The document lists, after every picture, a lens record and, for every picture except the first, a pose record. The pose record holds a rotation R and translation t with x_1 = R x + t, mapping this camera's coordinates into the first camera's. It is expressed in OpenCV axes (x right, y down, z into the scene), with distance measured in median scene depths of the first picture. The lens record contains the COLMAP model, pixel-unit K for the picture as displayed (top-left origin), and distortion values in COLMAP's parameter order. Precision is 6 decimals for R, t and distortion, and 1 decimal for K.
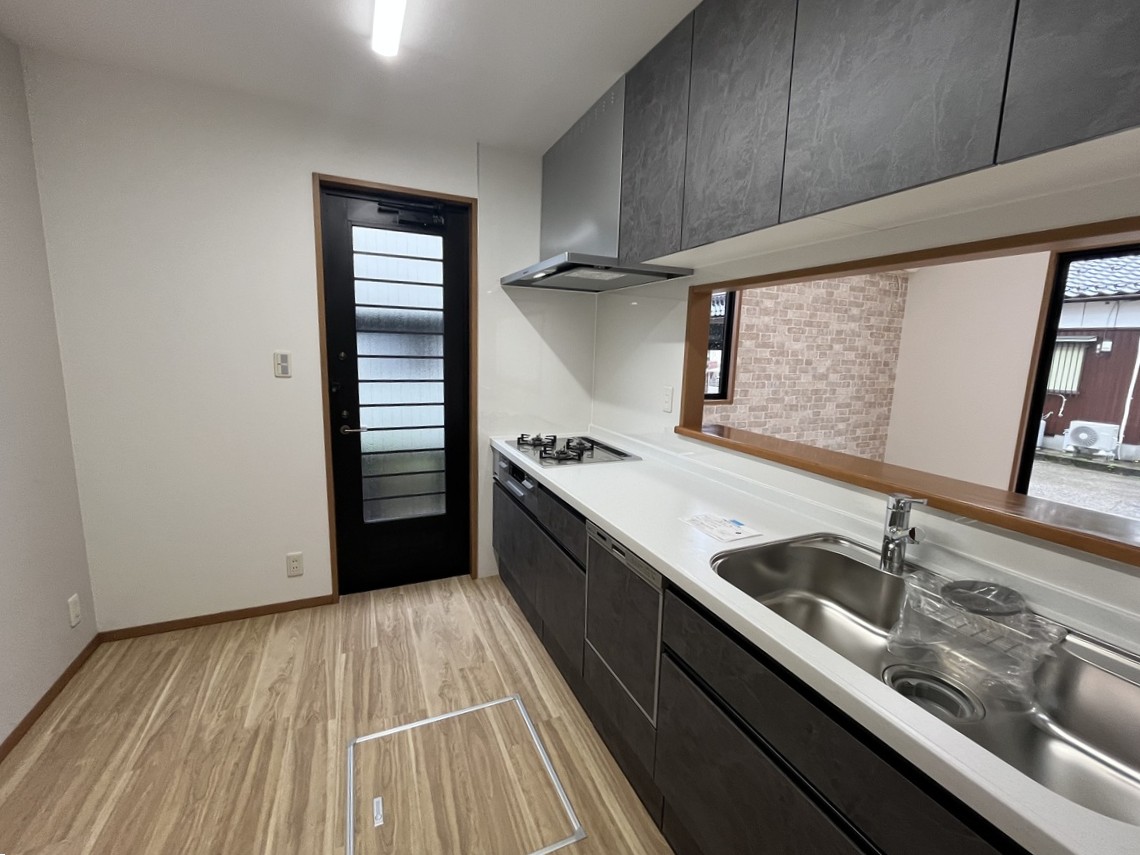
lens RADIAL K [[458.9, 0, 567.3], [0, 458.9, 421.9], [0, 0, 1]] dist [0.000005, 0.000009]
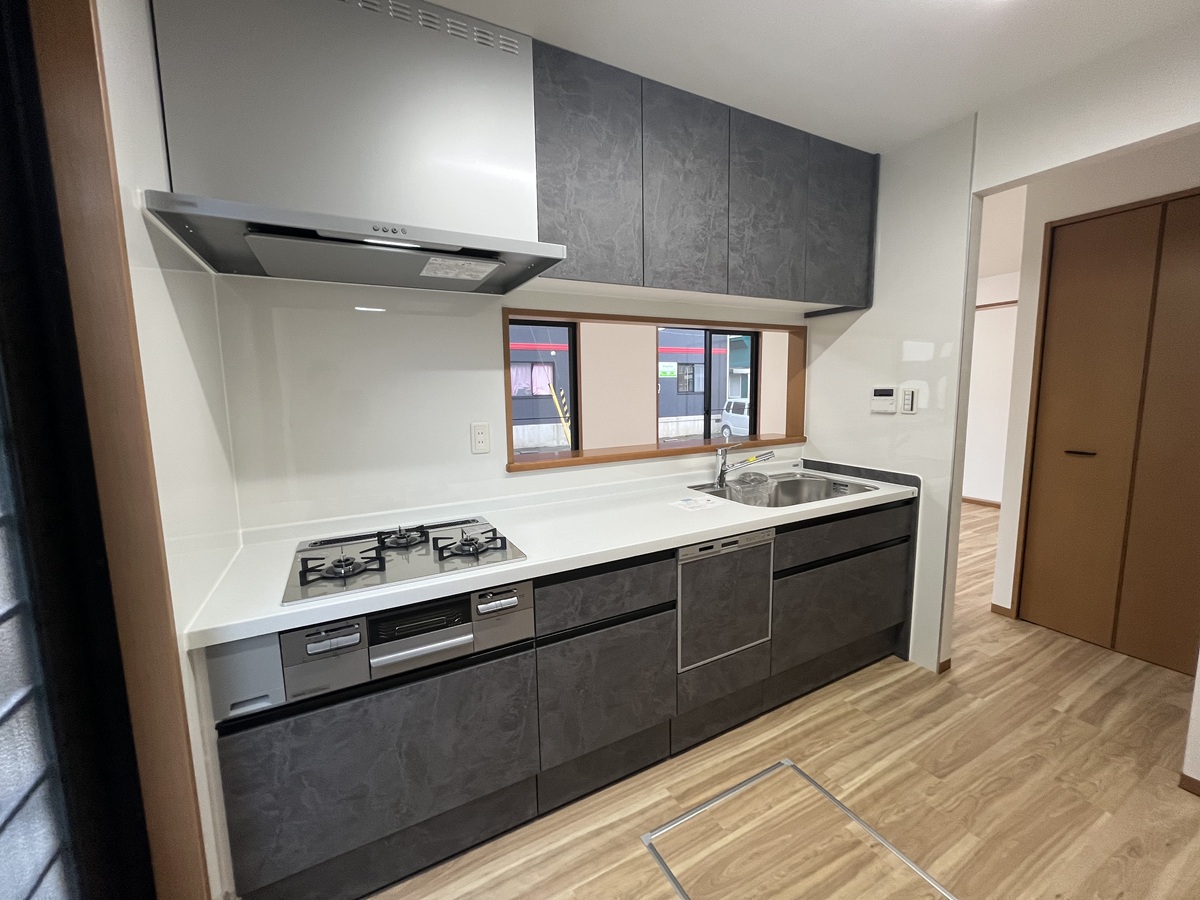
lens RADIAL K [[483.1, 0, 597.1], [0, 483.1, 444.1], [0, 0, 1]] dist [0.000005, 0.000009]
pose [[-0.045982, -0.153110, 0.987139, -0.975749], [0.173813, 0.971884, 0.158840, -0.207654], [-0.983705, 0.178881, -0.018077, 1.210939]]
